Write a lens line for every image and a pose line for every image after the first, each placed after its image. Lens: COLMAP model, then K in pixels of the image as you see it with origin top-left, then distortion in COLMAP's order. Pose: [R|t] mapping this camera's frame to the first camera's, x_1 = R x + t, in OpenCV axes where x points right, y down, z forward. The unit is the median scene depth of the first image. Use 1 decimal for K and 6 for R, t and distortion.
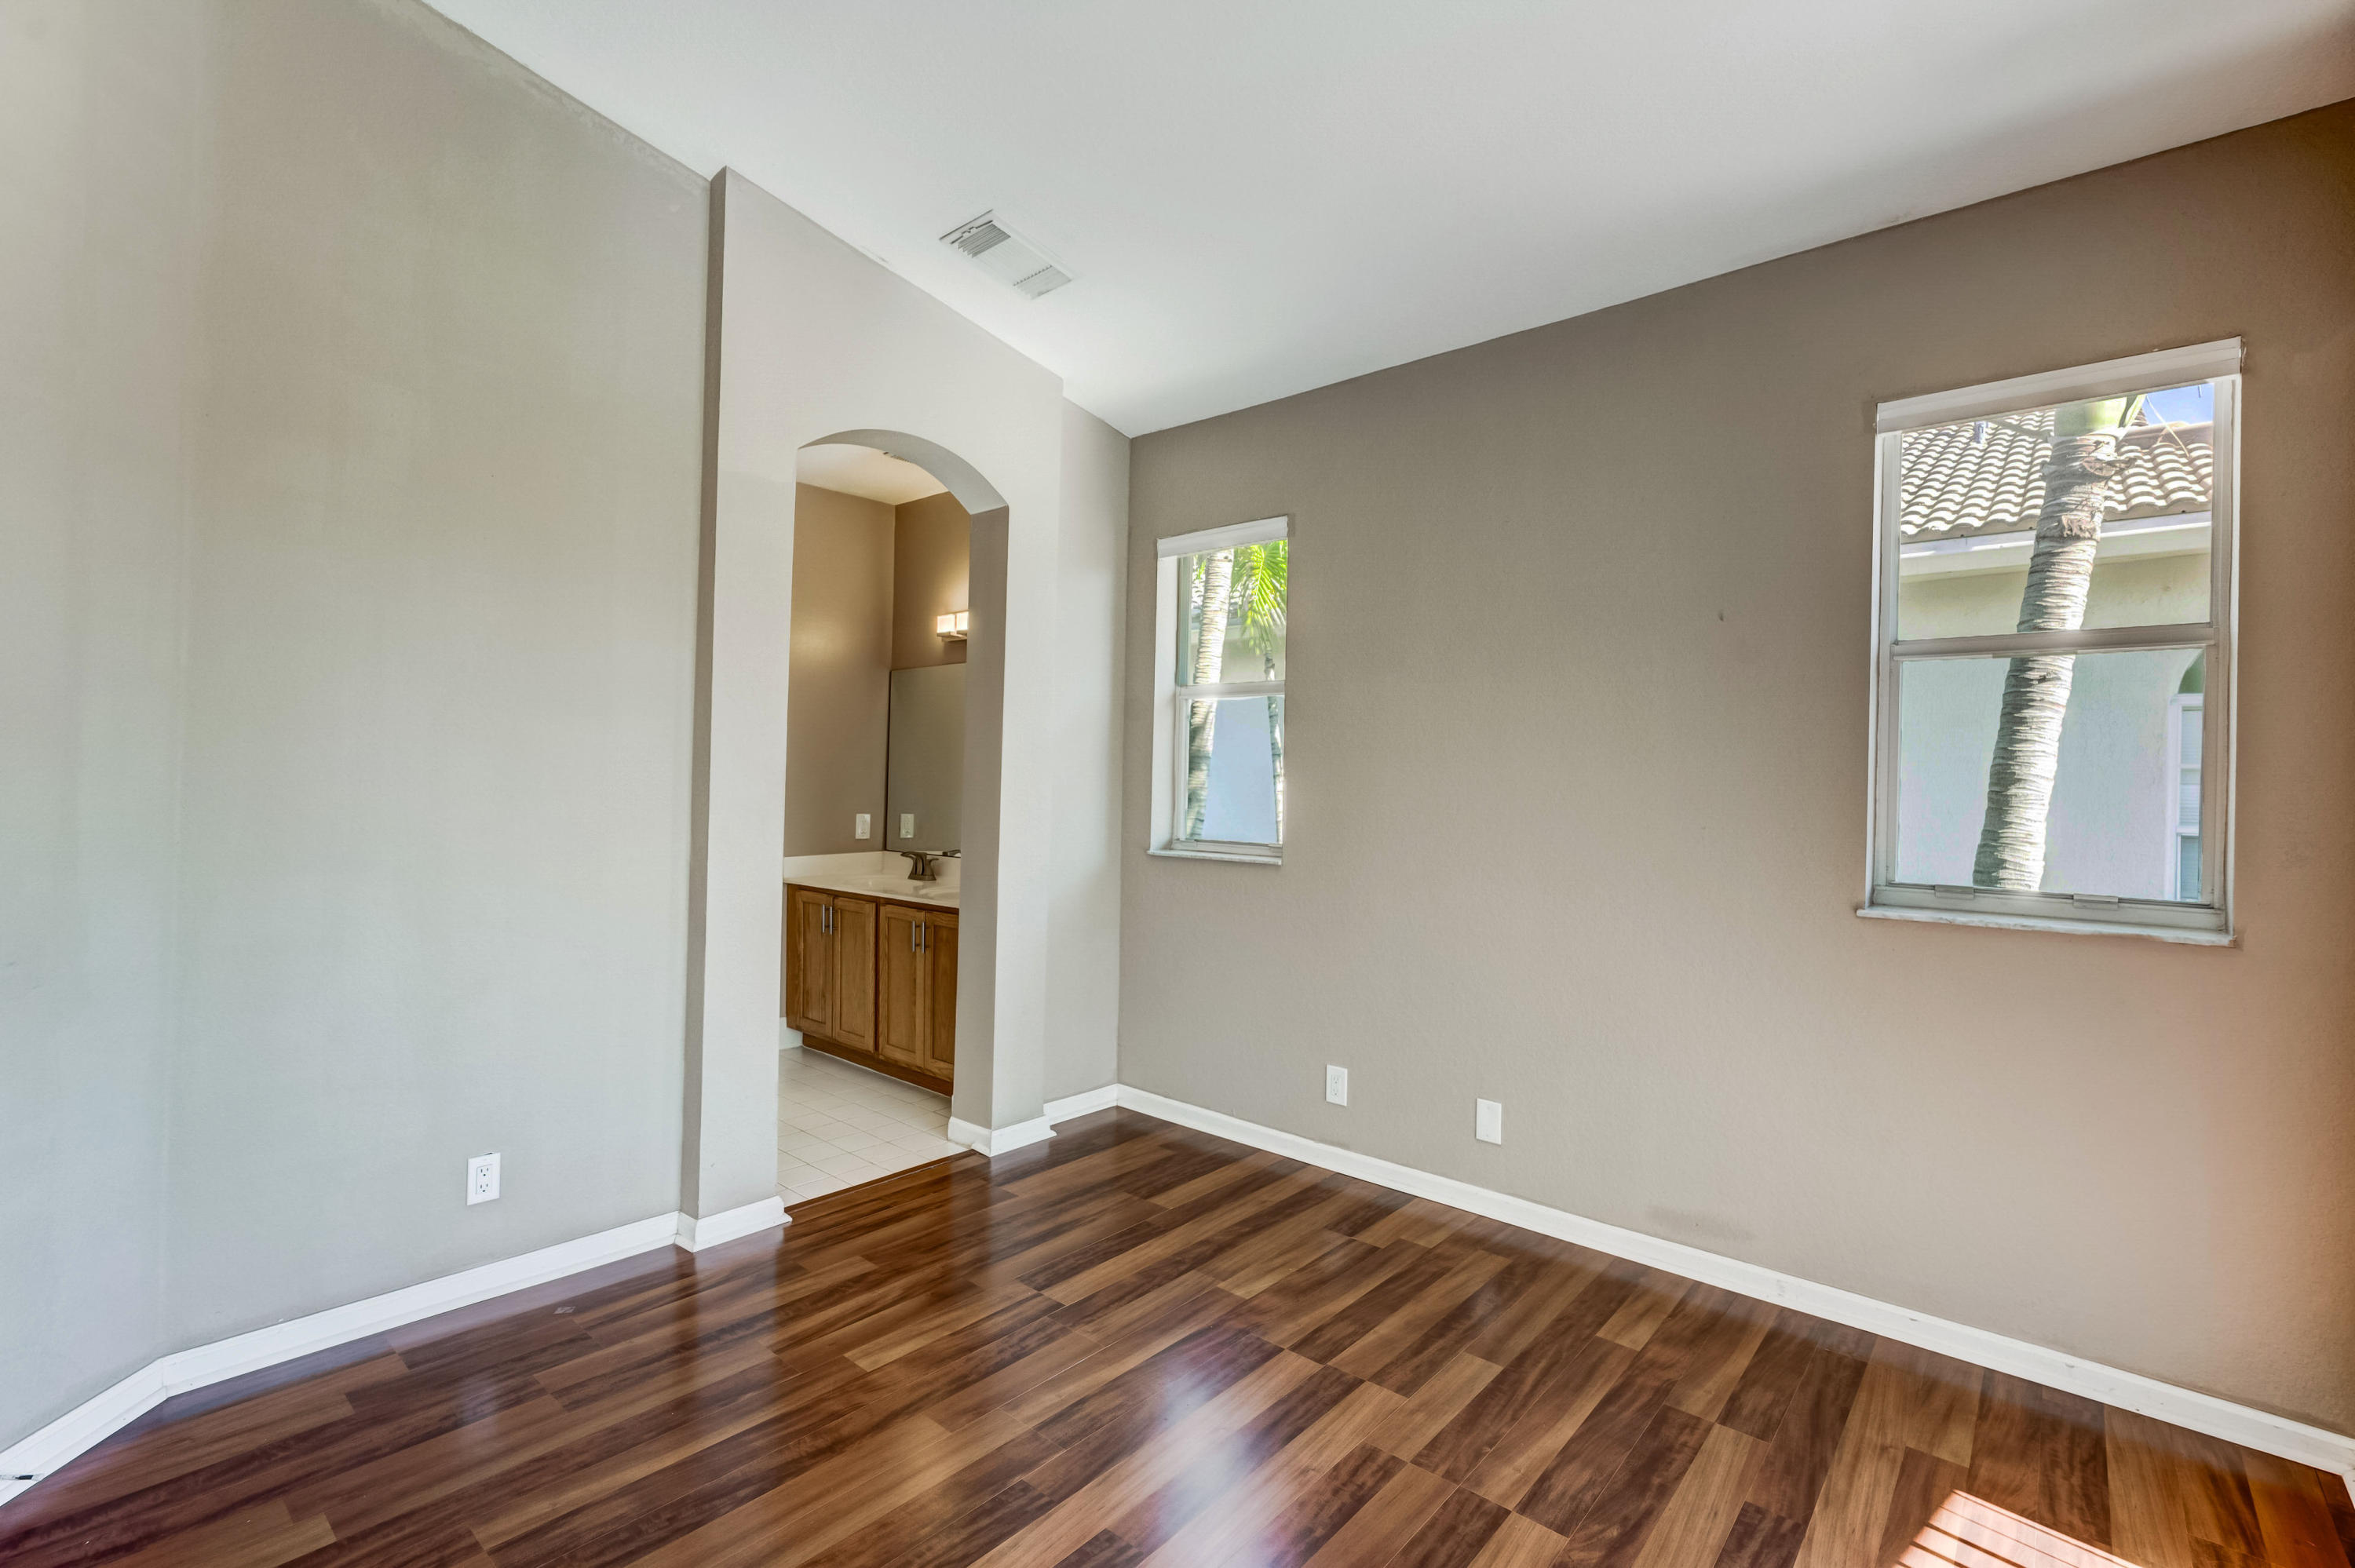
lens RADIAL K [[1045.3, 0, 1179.5], [0, 1045.3, 774.6], [0, 0, 1]] dist [-0.001165, 0.000358]
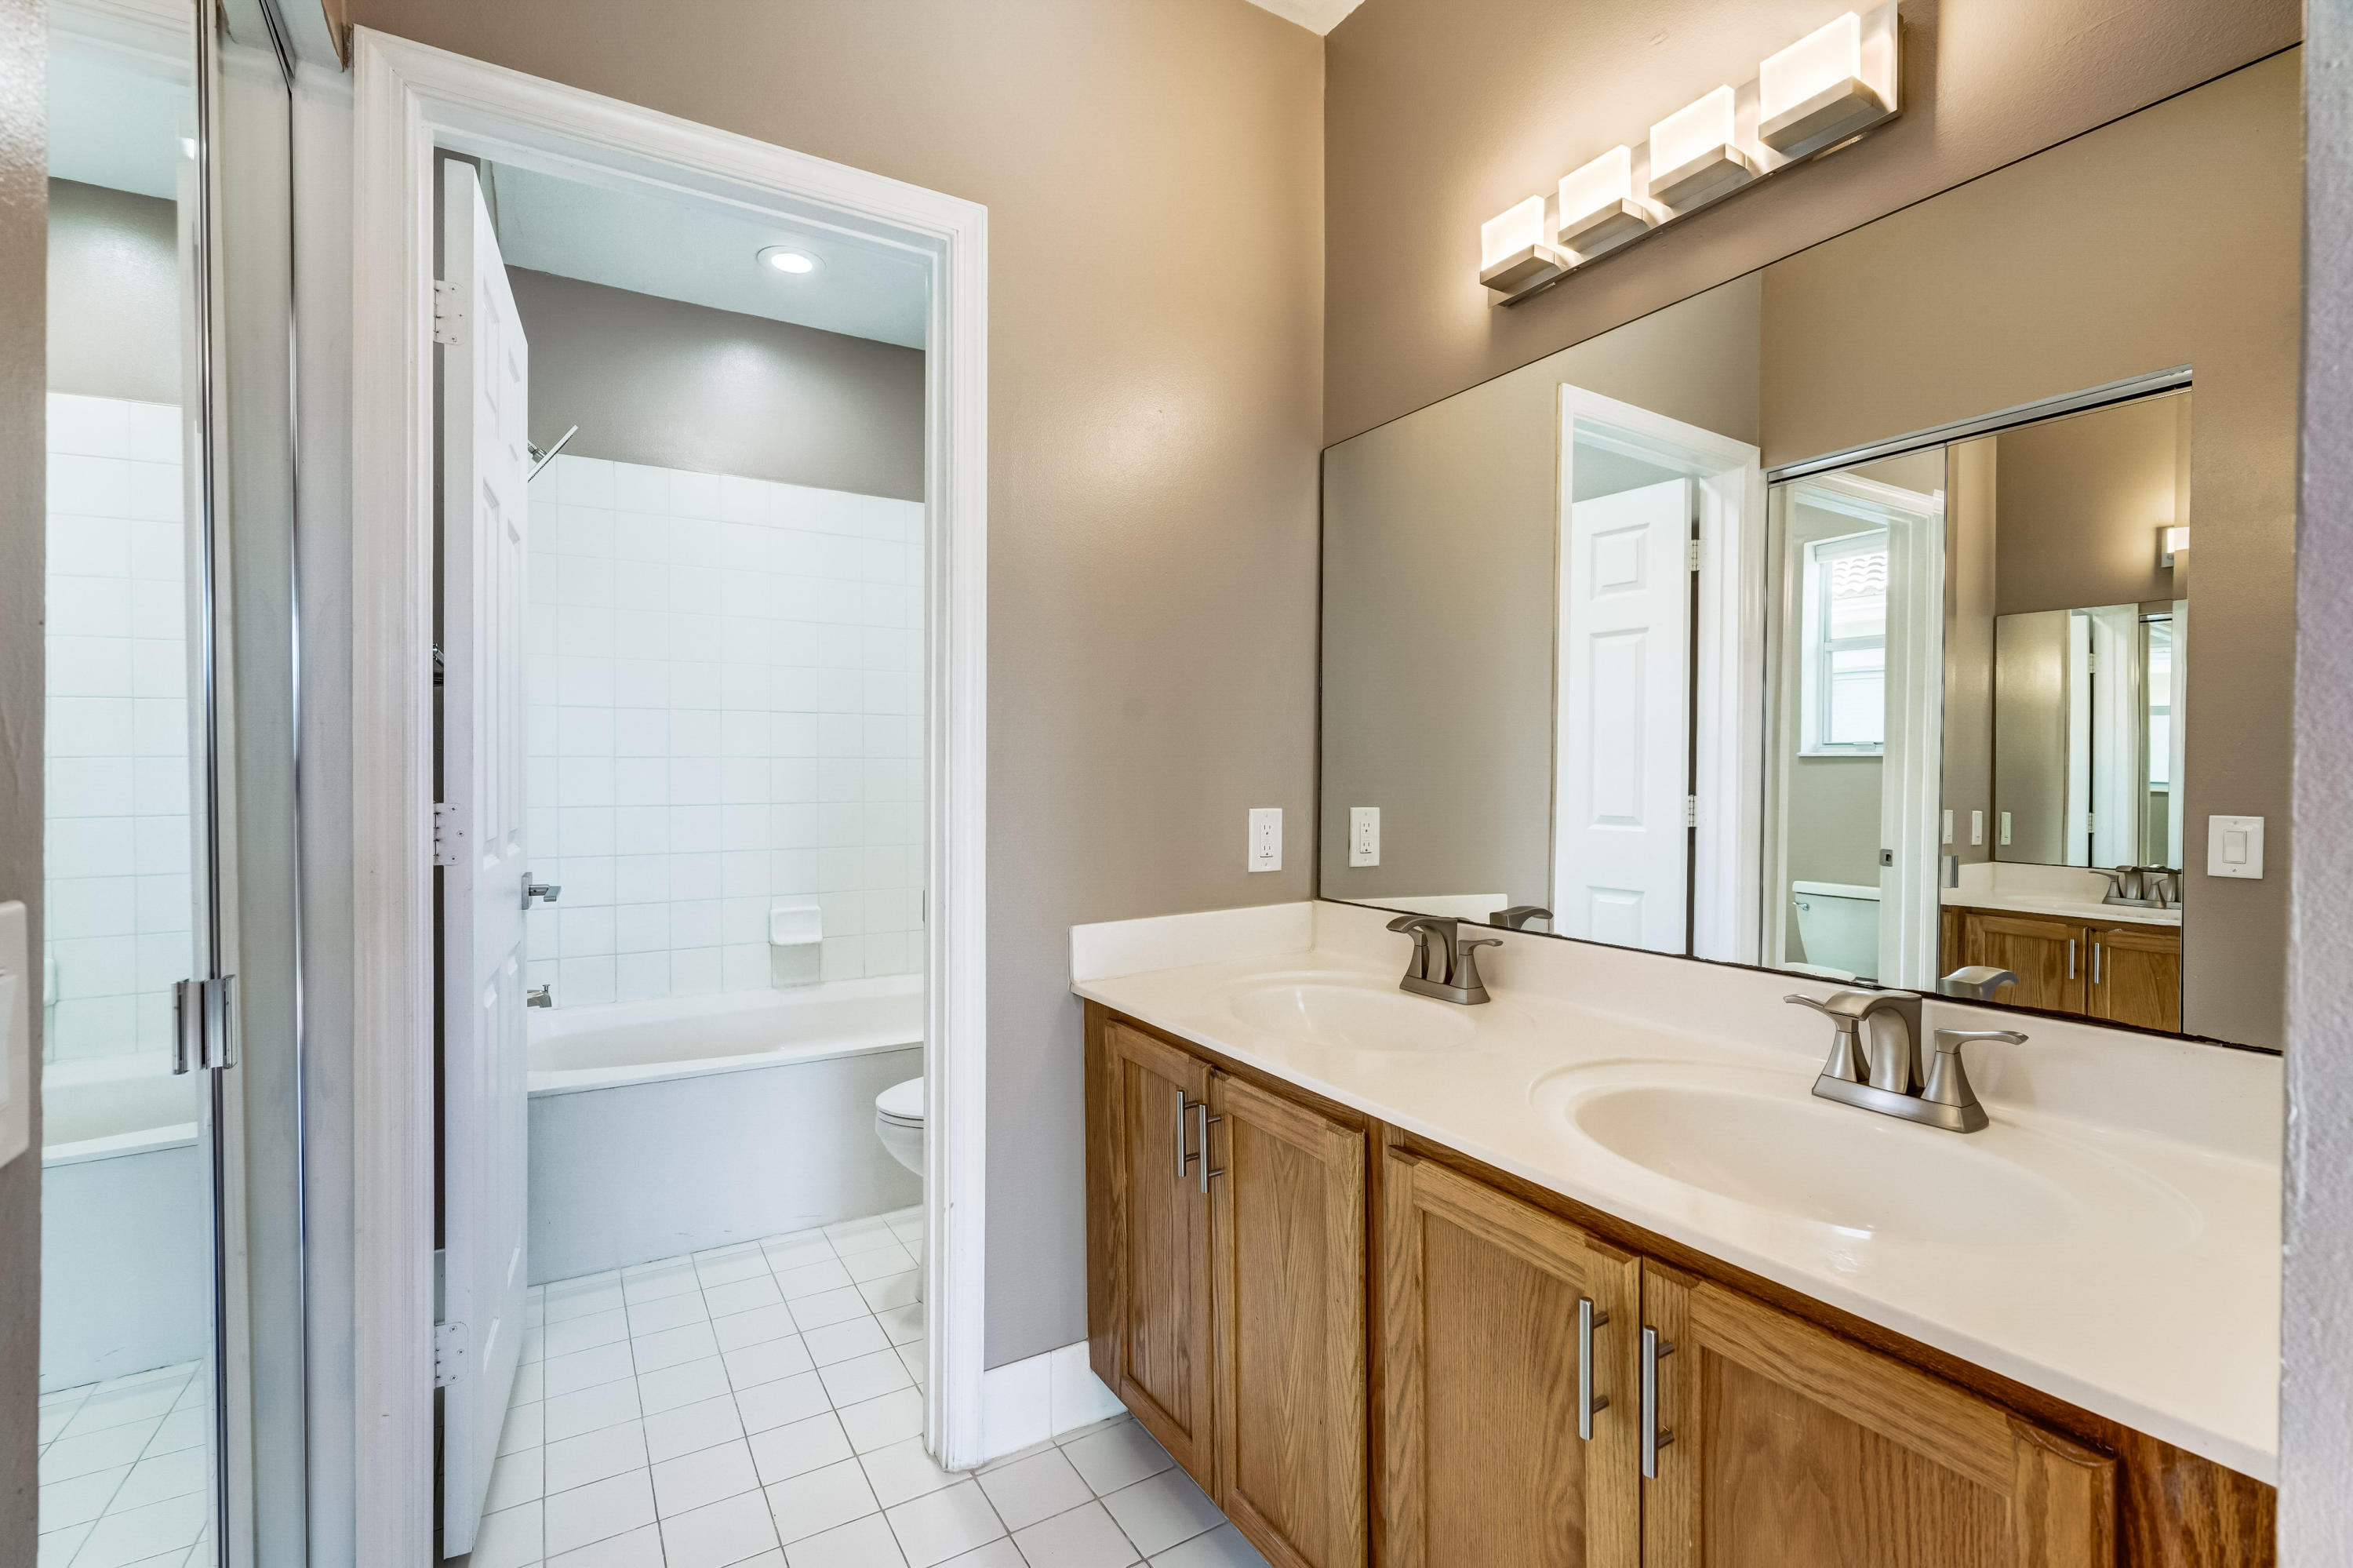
lens RADIAL K [[1044.6, 0, 1178.5], [0, 1044.6, 774.6], [0, 0, 1]] dist [-0.001165, 0.000358]
pose [[0.951000, -0.016355, -0.308758, -0.224214], [0.017652, 0.999843, 0.001407, 0.025235], [0.308687, -0.006788, 0.951140, 0.649779]]
